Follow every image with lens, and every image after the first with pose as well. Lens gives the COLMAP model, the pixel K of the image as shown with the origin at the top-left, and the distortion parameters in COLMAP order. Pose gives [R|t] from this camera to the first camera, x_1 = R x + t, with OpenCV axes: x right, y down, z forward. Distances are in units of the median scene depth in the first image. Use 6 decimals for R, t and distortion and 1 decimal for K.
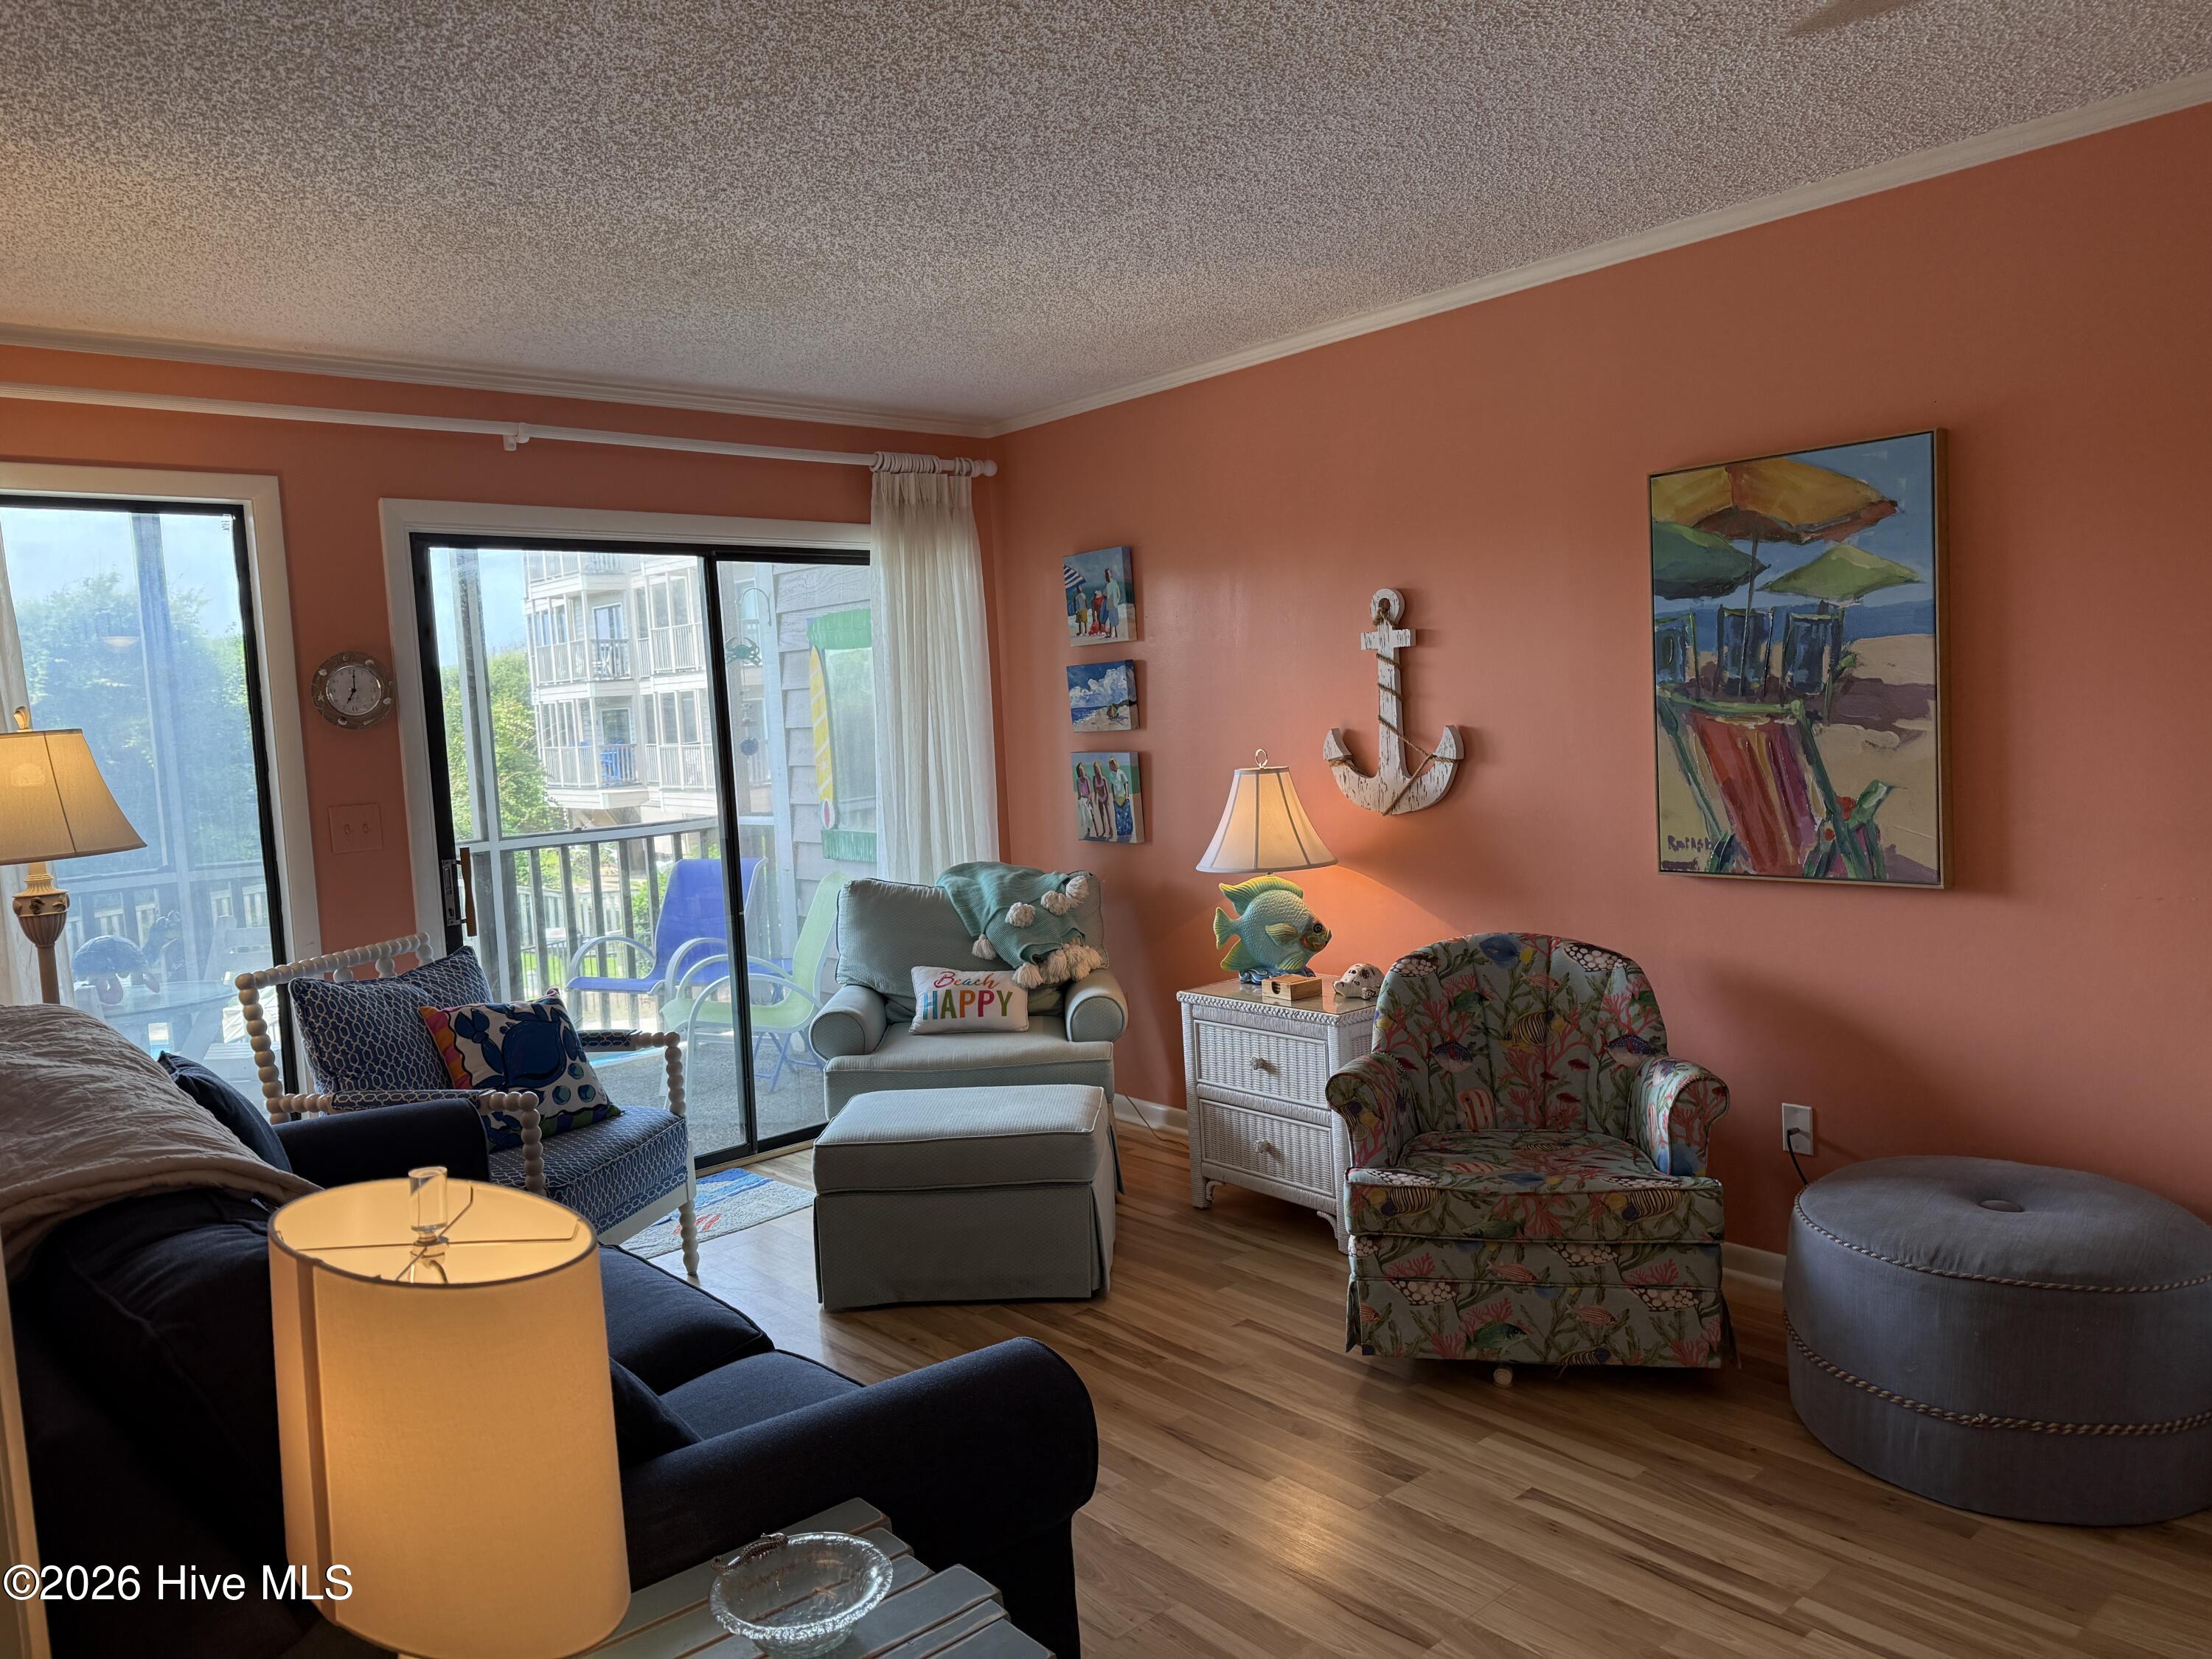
lens RADIAL K [[1537.9, 0, 1095.1], [0, 1537.9, 820.8], [0, 0, 1]] dist [0.072231, -0.099092]
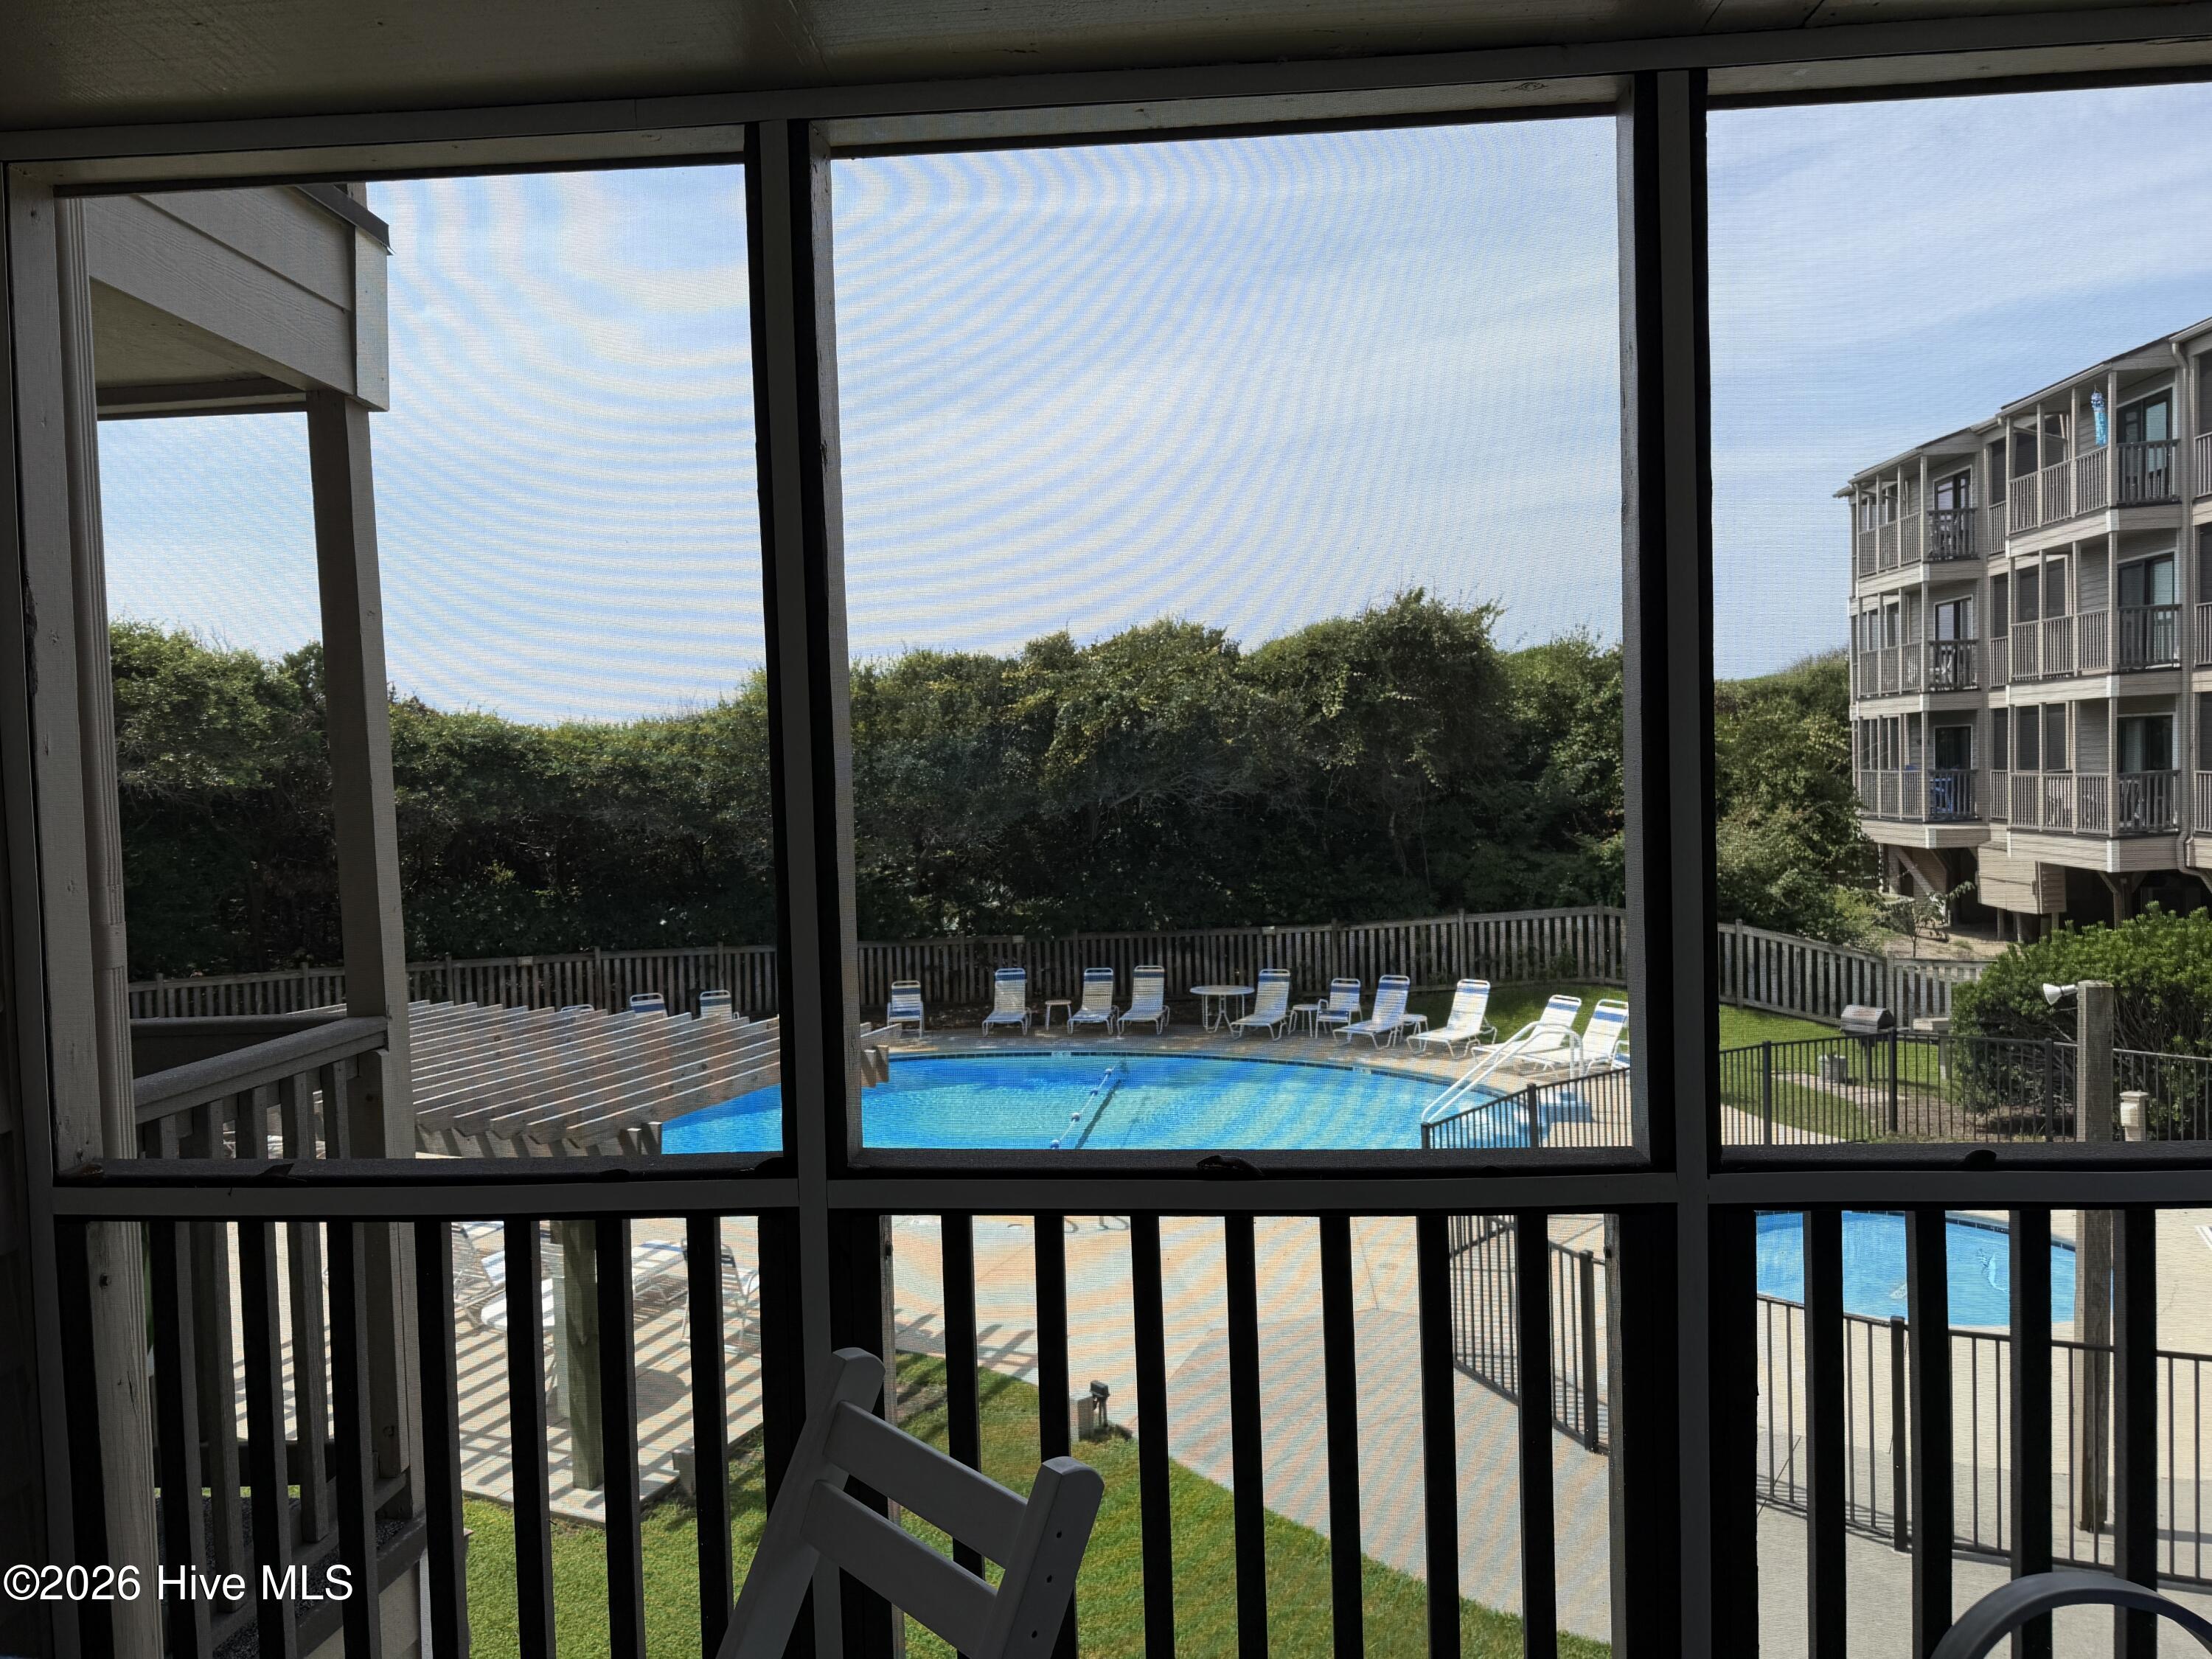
lens RADIAL K [[1537.9, 0, 1086.7], [0, 1537.9, 823.7], [0, 0, 1]] dist [0.072231, -0.099092]
pose [[0.696631, 0.053965, -0.715397, -0.501216], [-0.060565, 0.998031, 0.016309, -0.085947], [0.714869, 0.031967, 0.698527, 1.323235]]
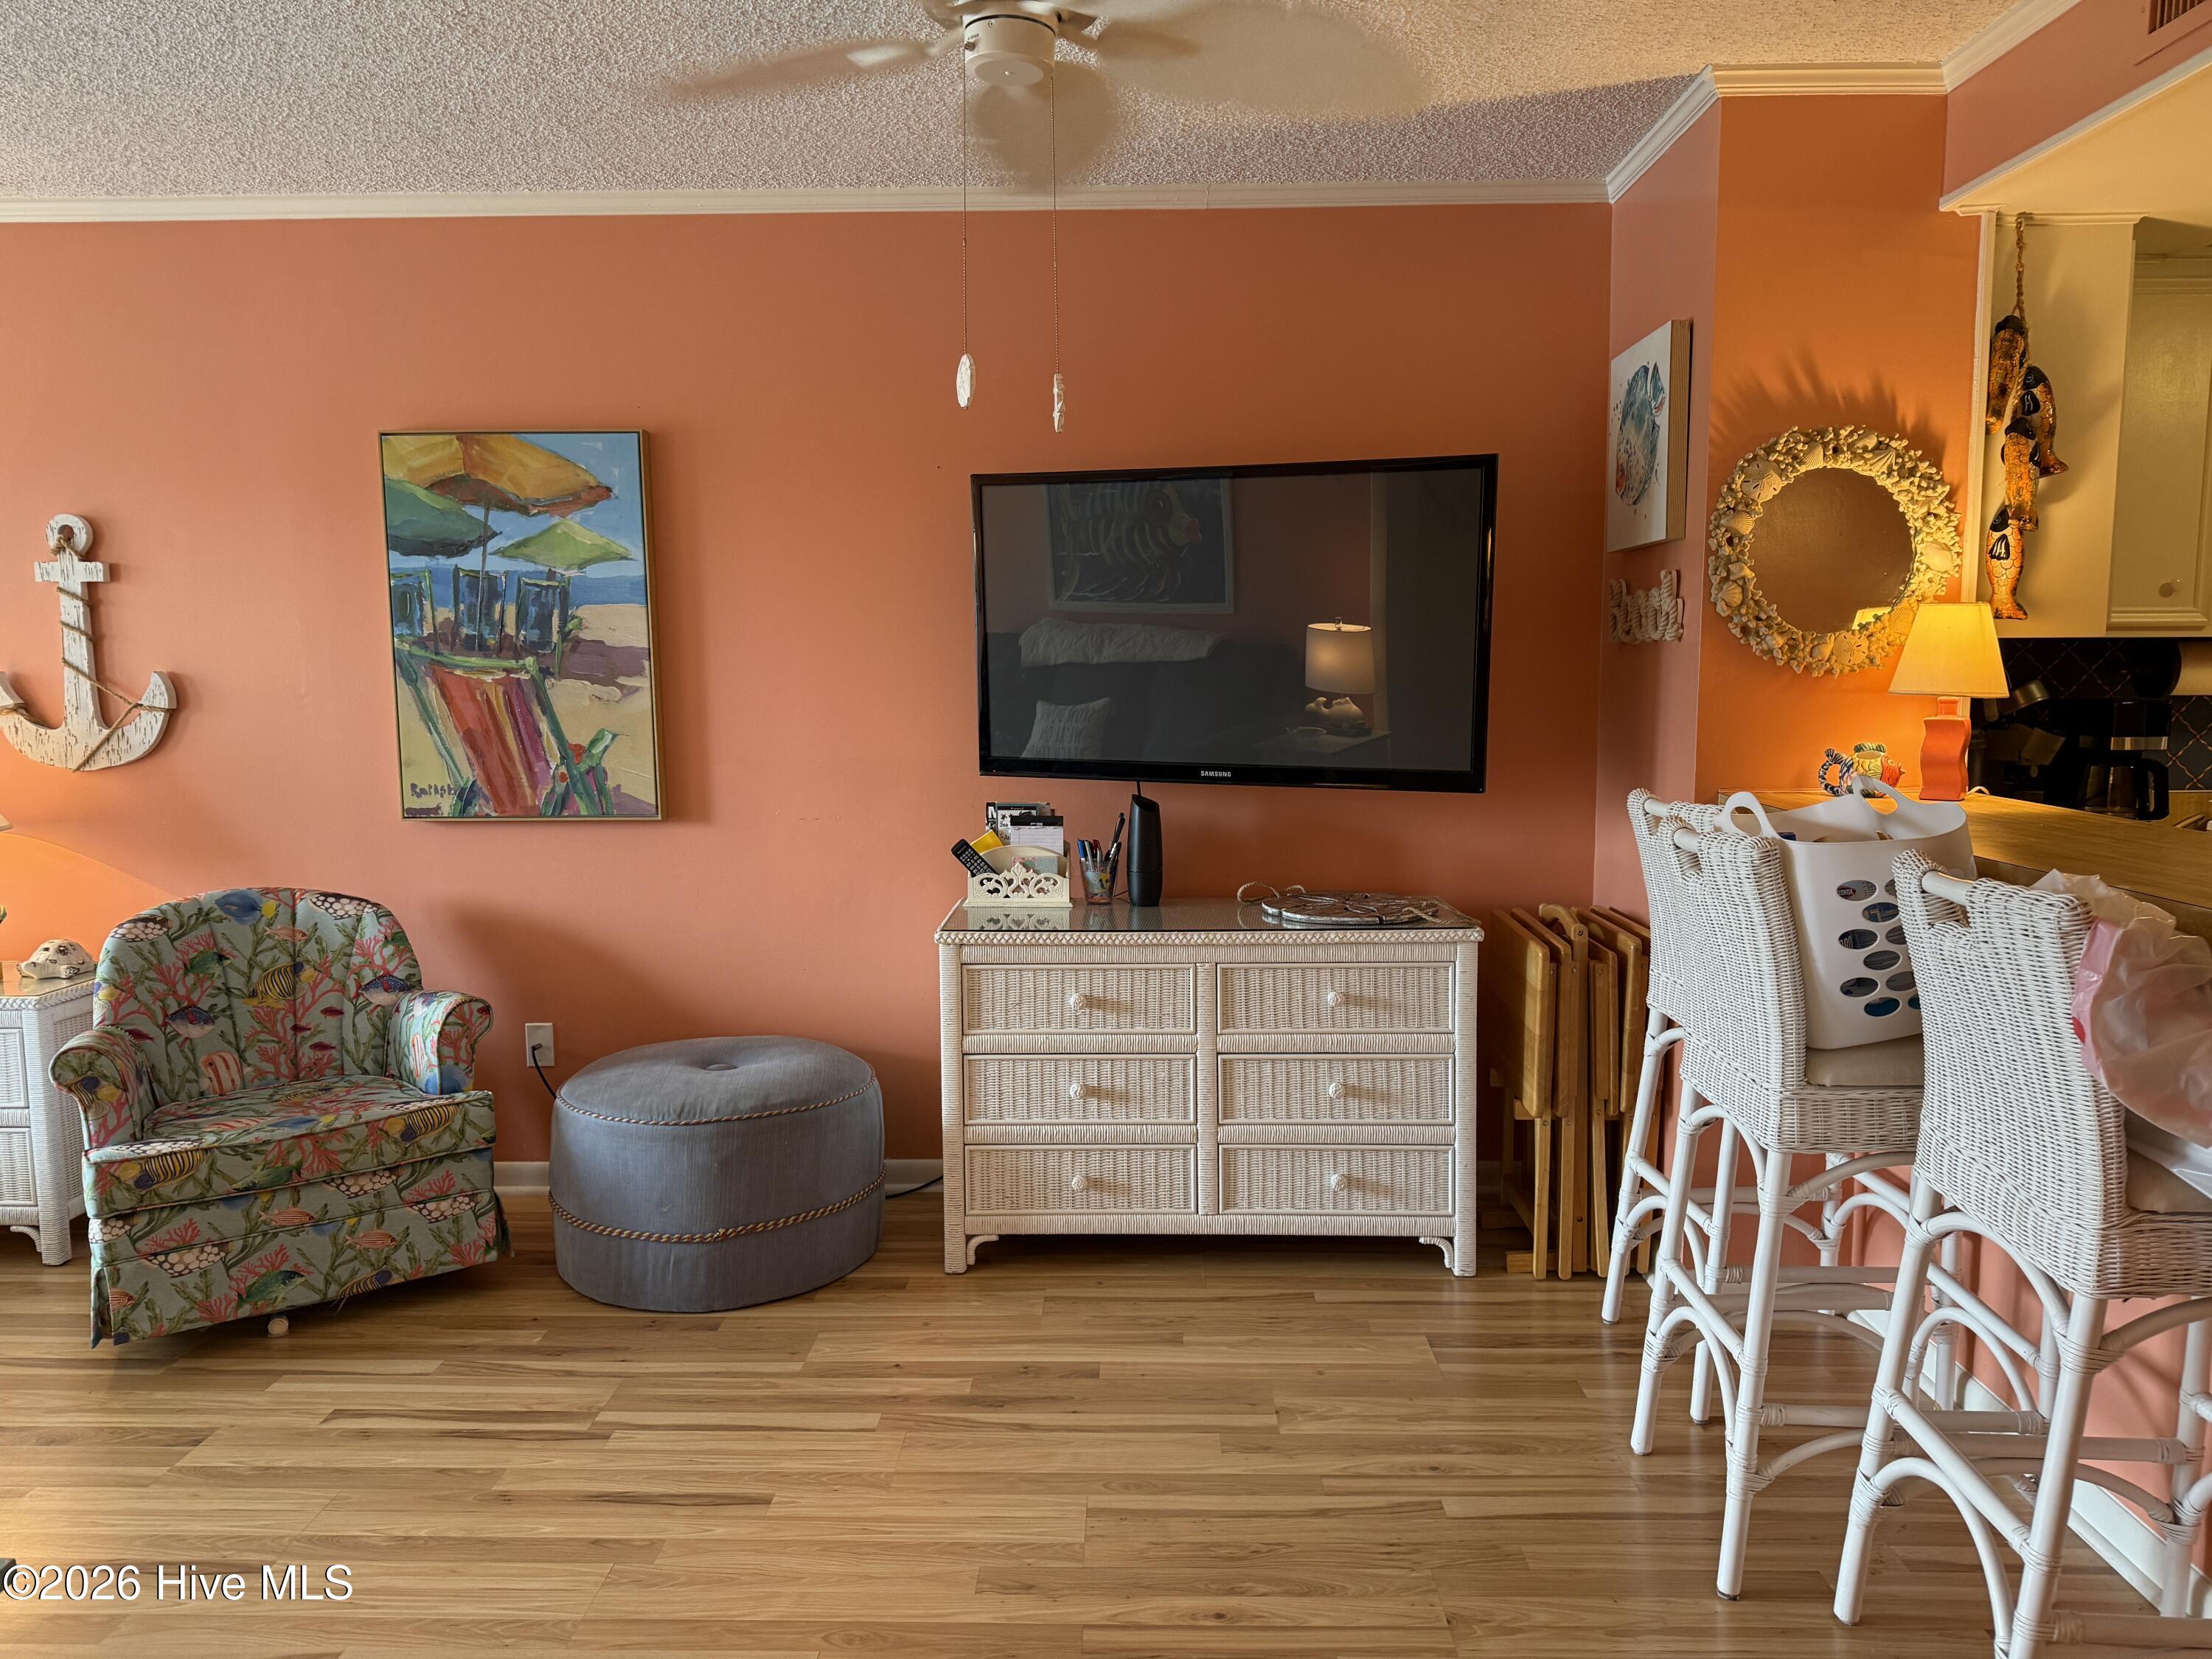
lens RADIAL K [[1537.9, 0, 1101.1], [0, 1537.9, 830.7], [0, 0, 1]] dist [0.072231, -0.099092]
pose [[0.670081, -0.032776, 0.741564, -0.096679], [0.027456, 0.999435, 0.019364, 0.034441], [-0.741780, 0.007385, 0.670603, -0.043531]]
